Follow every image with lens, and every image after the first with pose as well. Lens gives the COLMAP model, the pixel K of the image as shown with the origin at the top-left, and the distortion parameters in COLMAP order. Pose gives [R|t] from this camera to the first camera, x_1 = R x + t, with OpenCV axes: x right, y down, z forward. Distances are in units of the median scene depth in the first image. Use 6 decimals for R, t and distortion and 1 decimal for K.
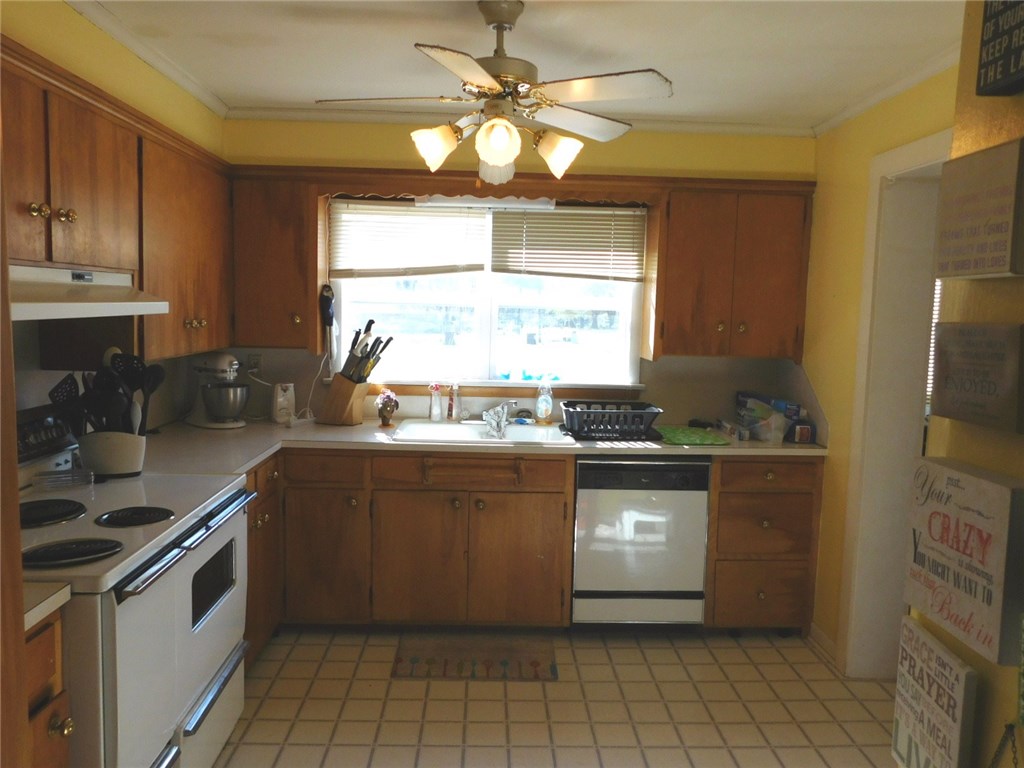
lens RADIAL K [[770.0, 0, 510.9], [0, 770.0, 383.5], [0, 0, 1]] dist [-0.009446, 0.004072]
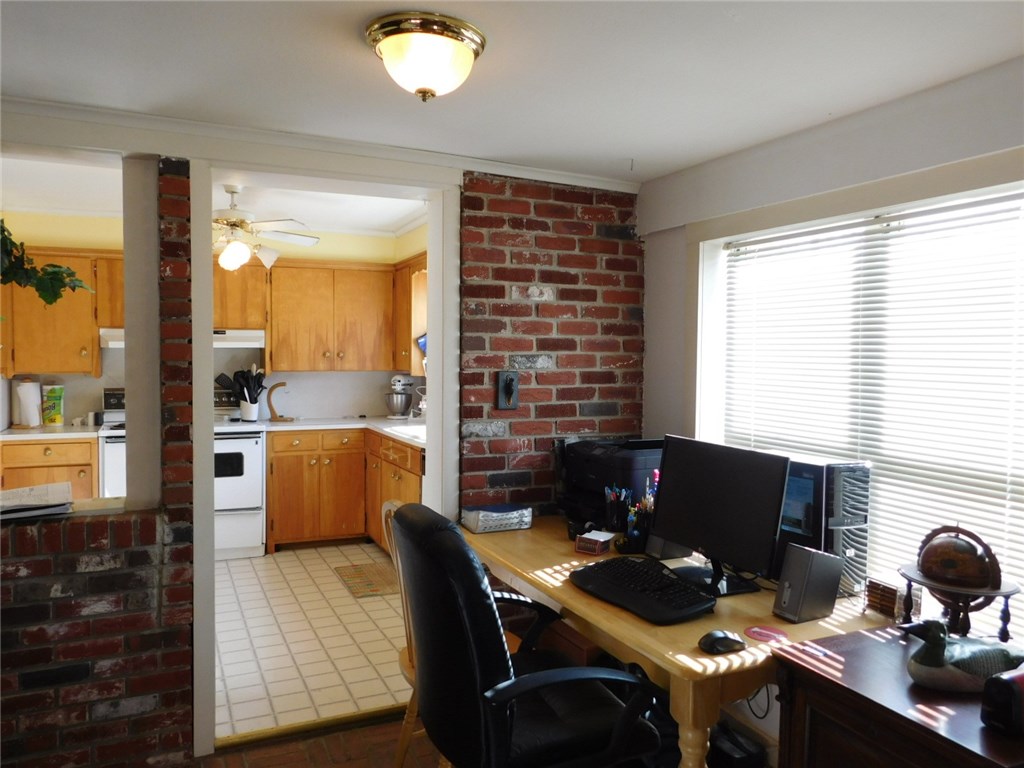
lens RADIAL K [[770.0, 0, 515.7], [0, 770.0, 382.9], [0, 0, 1]] dist [-0.009446, 0.004072]
pose [[0.396730, 0.006706, -0.917911, 1.482261], [-0.071566, 0.997156, -0.023646, 0.001304], [0.915141, 0.075073, 0.396081, 0.677053]]
